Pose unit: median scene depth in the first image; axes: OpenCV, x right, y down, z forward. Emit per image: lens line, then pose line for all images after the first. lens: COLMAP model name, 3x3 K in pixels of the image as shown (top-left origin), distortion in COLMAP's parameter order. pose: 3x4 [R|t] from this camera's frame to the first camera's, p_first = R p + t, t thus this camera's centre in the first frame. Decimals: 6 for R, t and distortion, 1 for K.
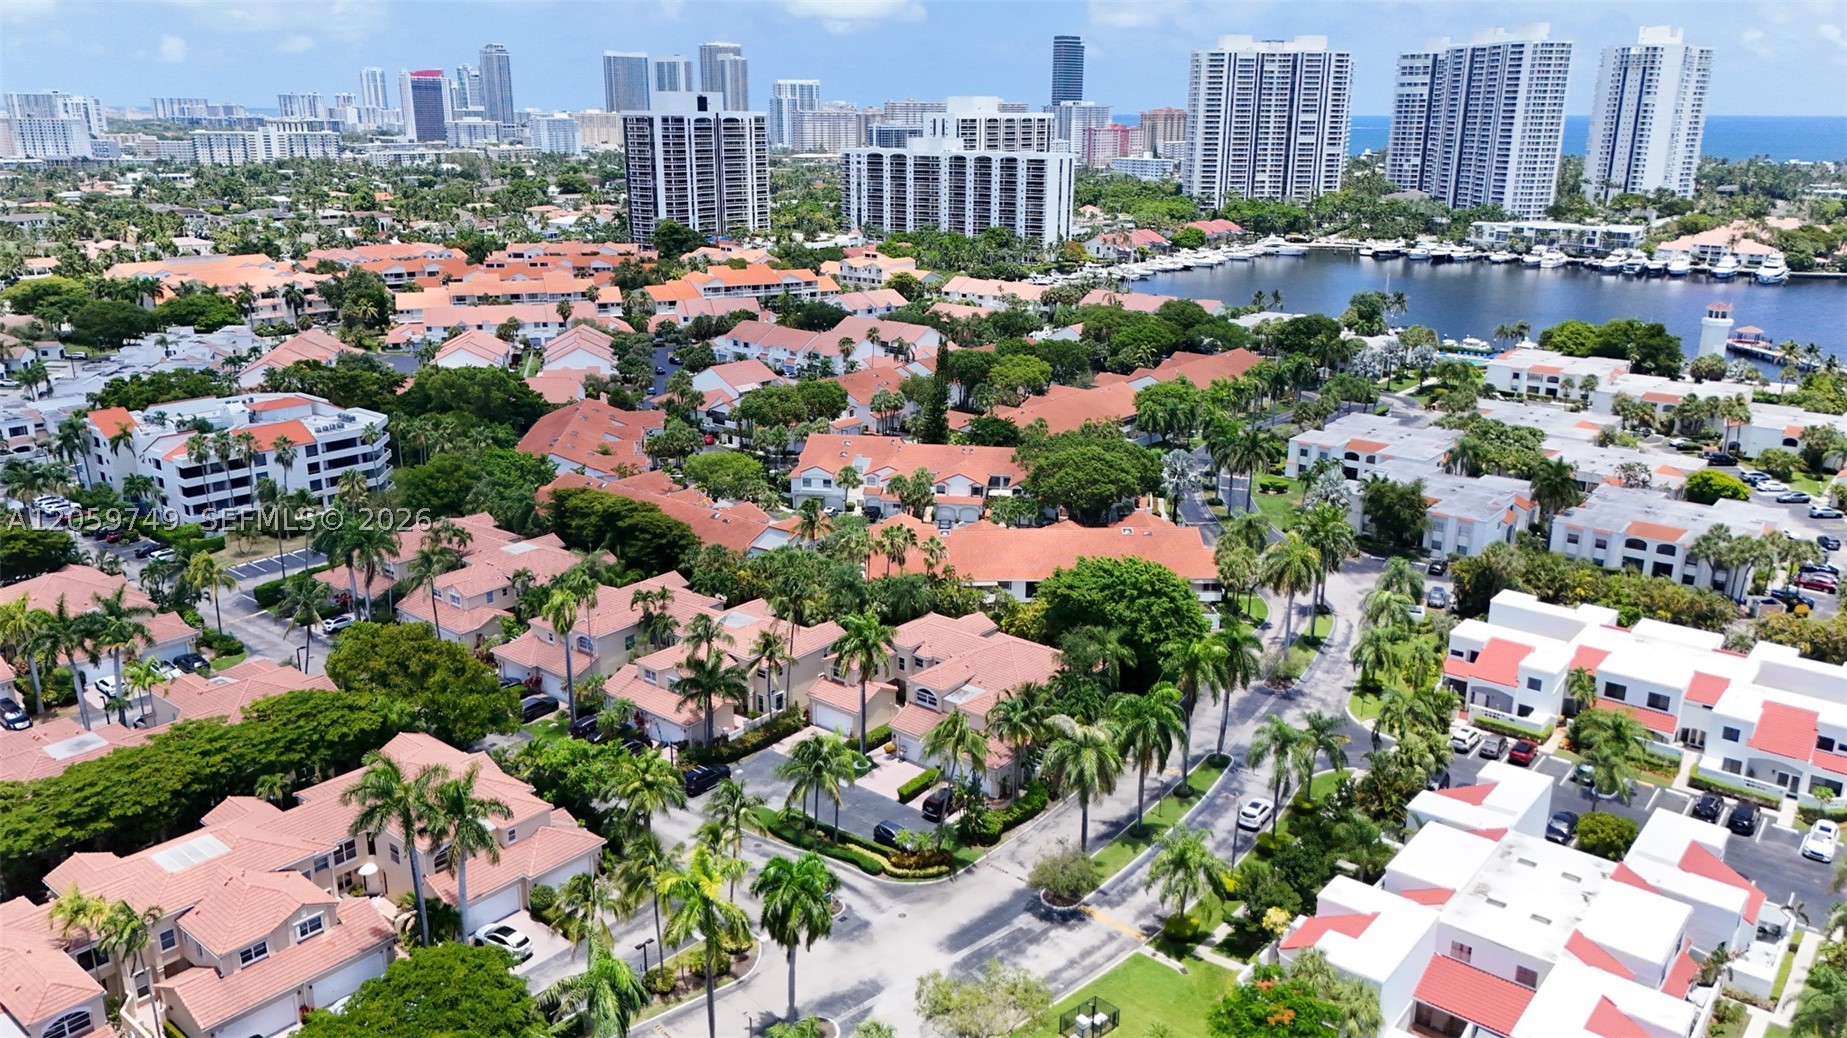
lens RADIAL K [[1360.7, 0, 923.5], [0, 1360.7, 519.0], [0, 0, 1]] dist [0.061309, -0.053067]
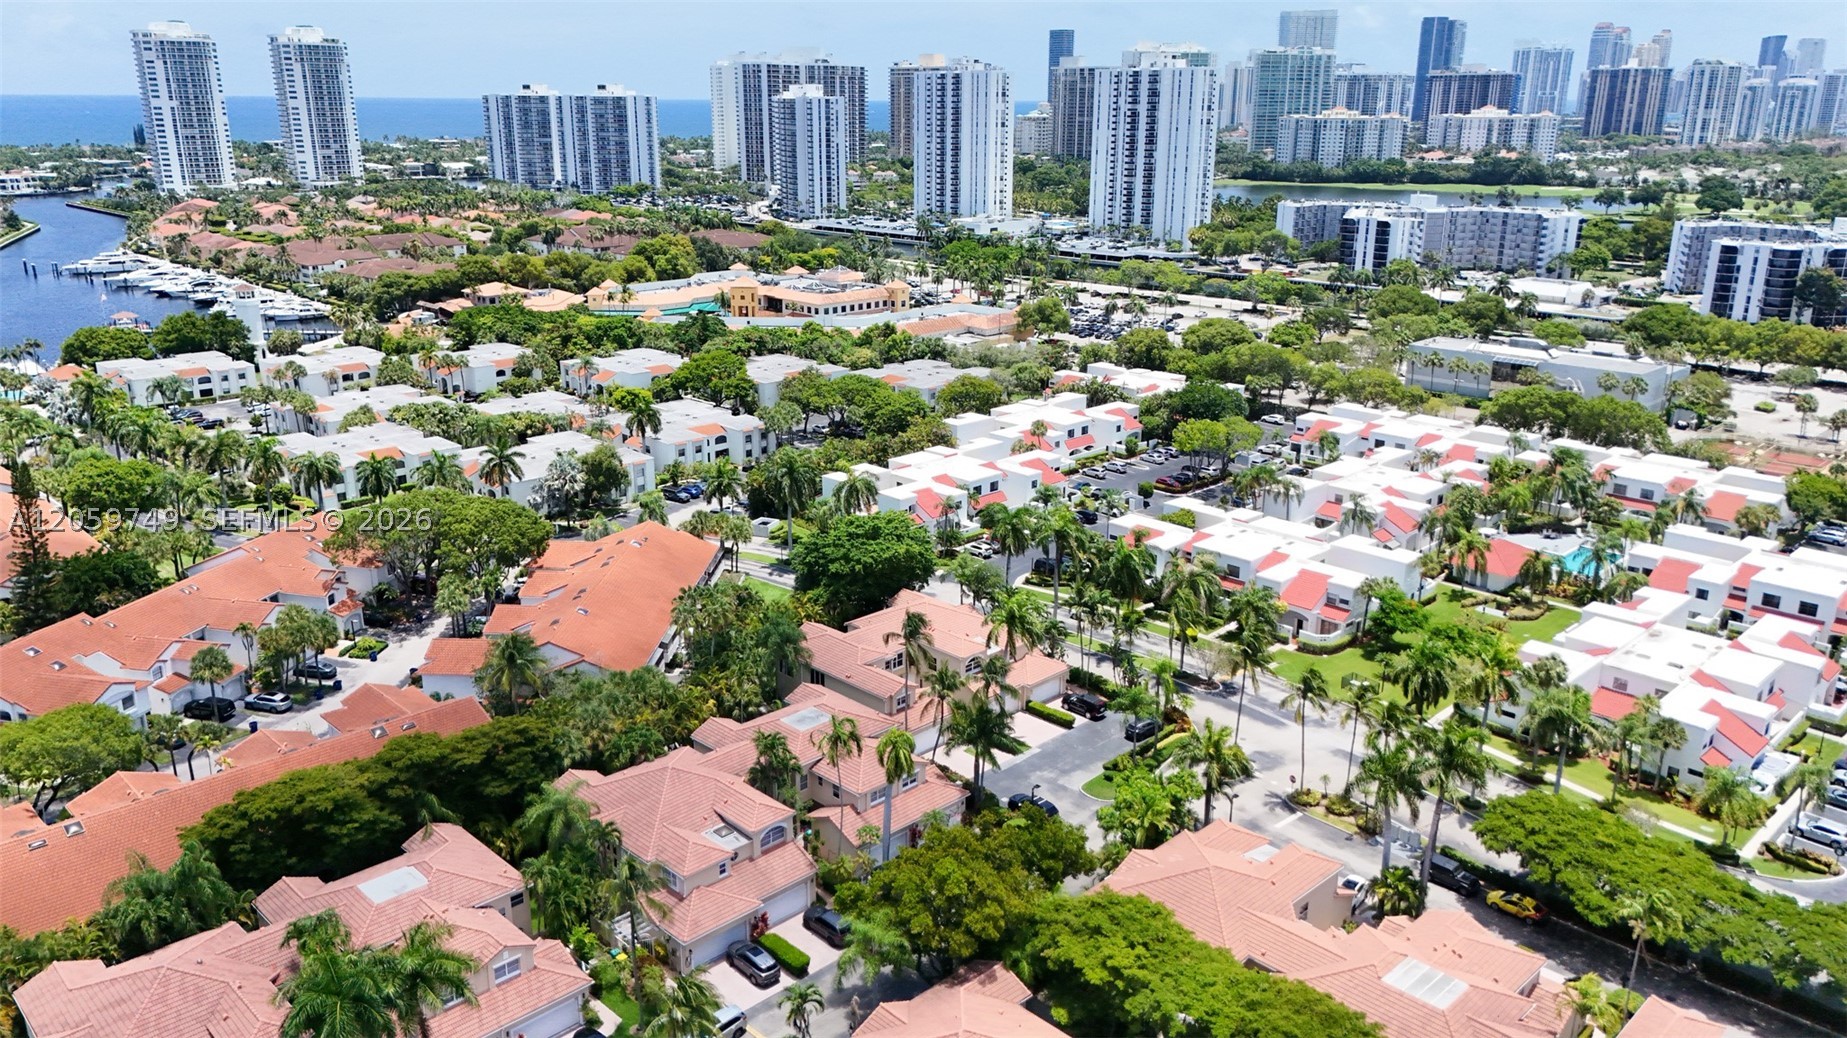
lens RADIAL K [[1360.7, 0, 923.5], [0, 1360.7, 519.0], [0, 0, 1]] dist [0.061309, -0.053067]
pose [[0.106154, -0.299914, 0.948042, -0.319667], [0.284652, 0.922693, 0.260022, -0.086413], [-0.952735, 0.242260, 0.183319, 0.260404]]
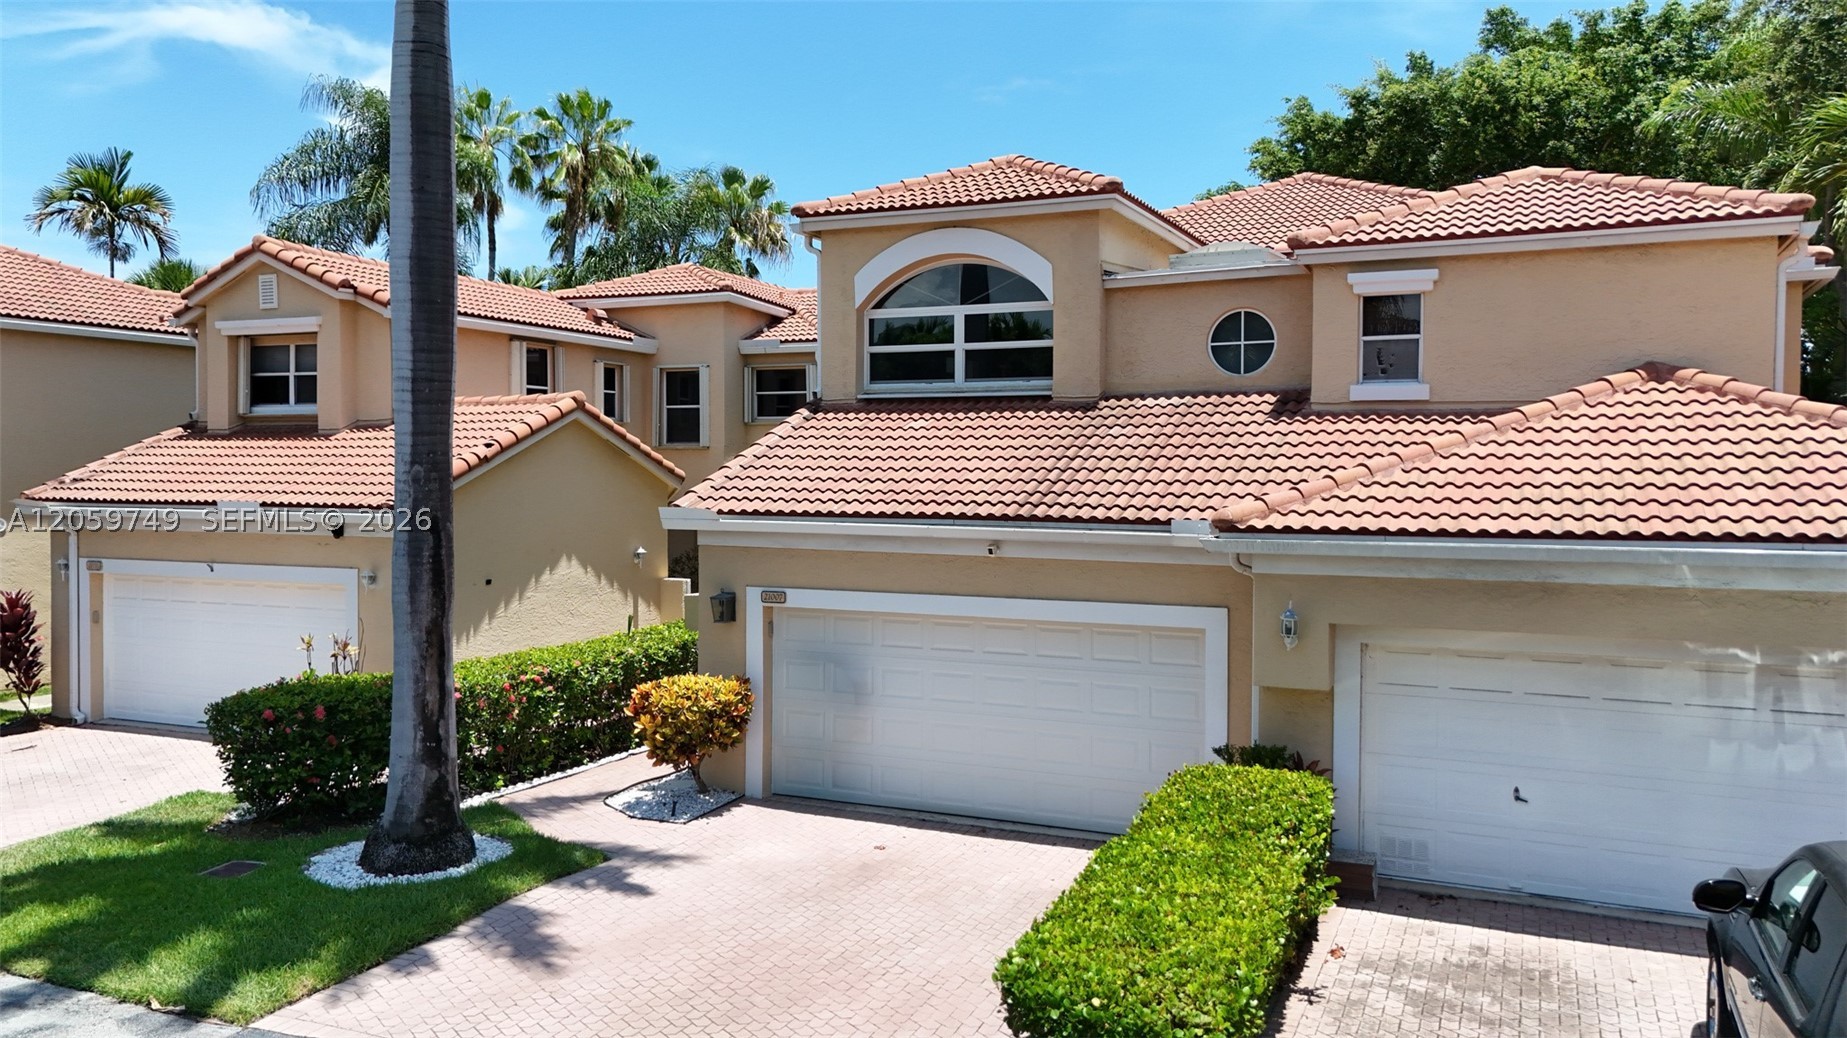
lens RADIAL K [[1362.8, 0, 923.5], [0, 1362.8, 519.0], [0, 0, 1]] dist [0.059713, -0.051985]
pose [[0.964928, -0.008896, 0.262364, -0.011477], [0.075461, 0.966644, -0.244756, 0.058129], [-0.251435, 0.255970, 0.933413, 0.283590]]
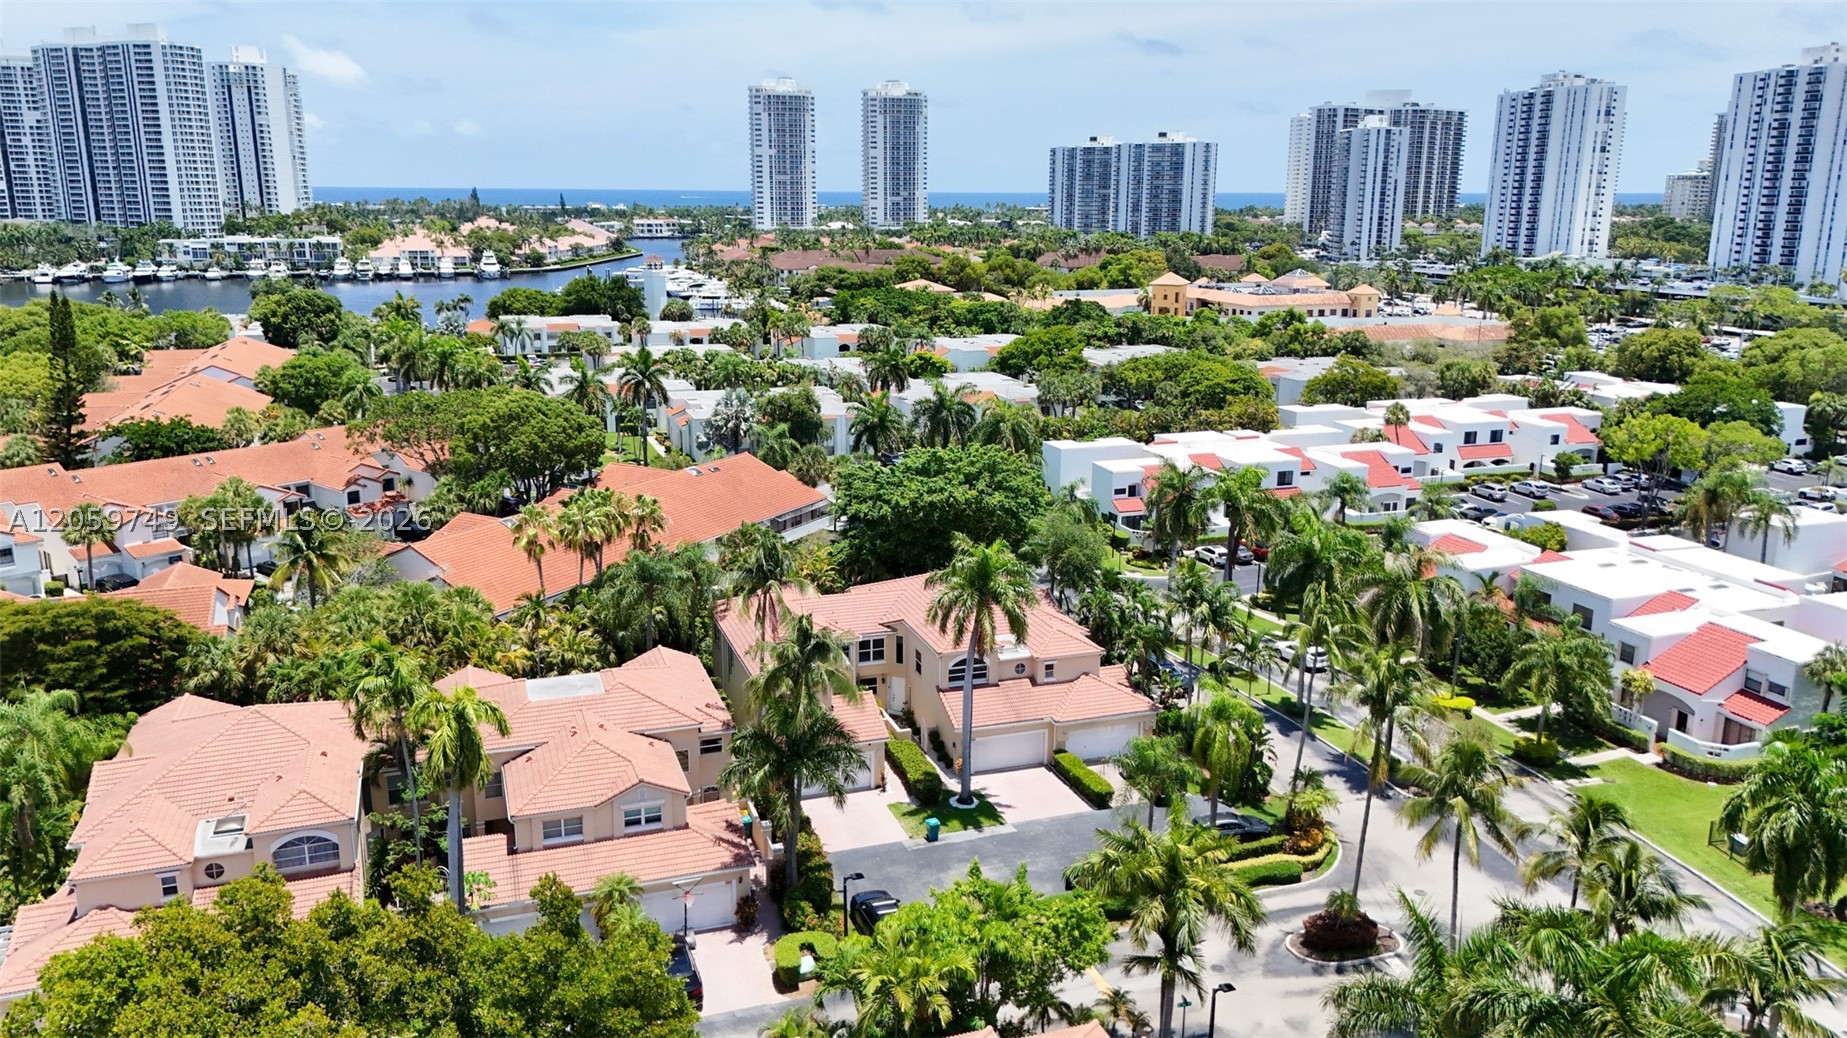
lens RADIAL K [[1362.8, 0, 923.5], [0, 1362.8, 519.0], [0, 0, 1]] dist [0.059713, -0.051985]
pose [[0.521870, -0.204015, 0.828269, -0.169212], [0.243365, 0.966233, 0.084659, 0.000841], [-0.817573, 0.157391, 0.553898, 0.208709]]
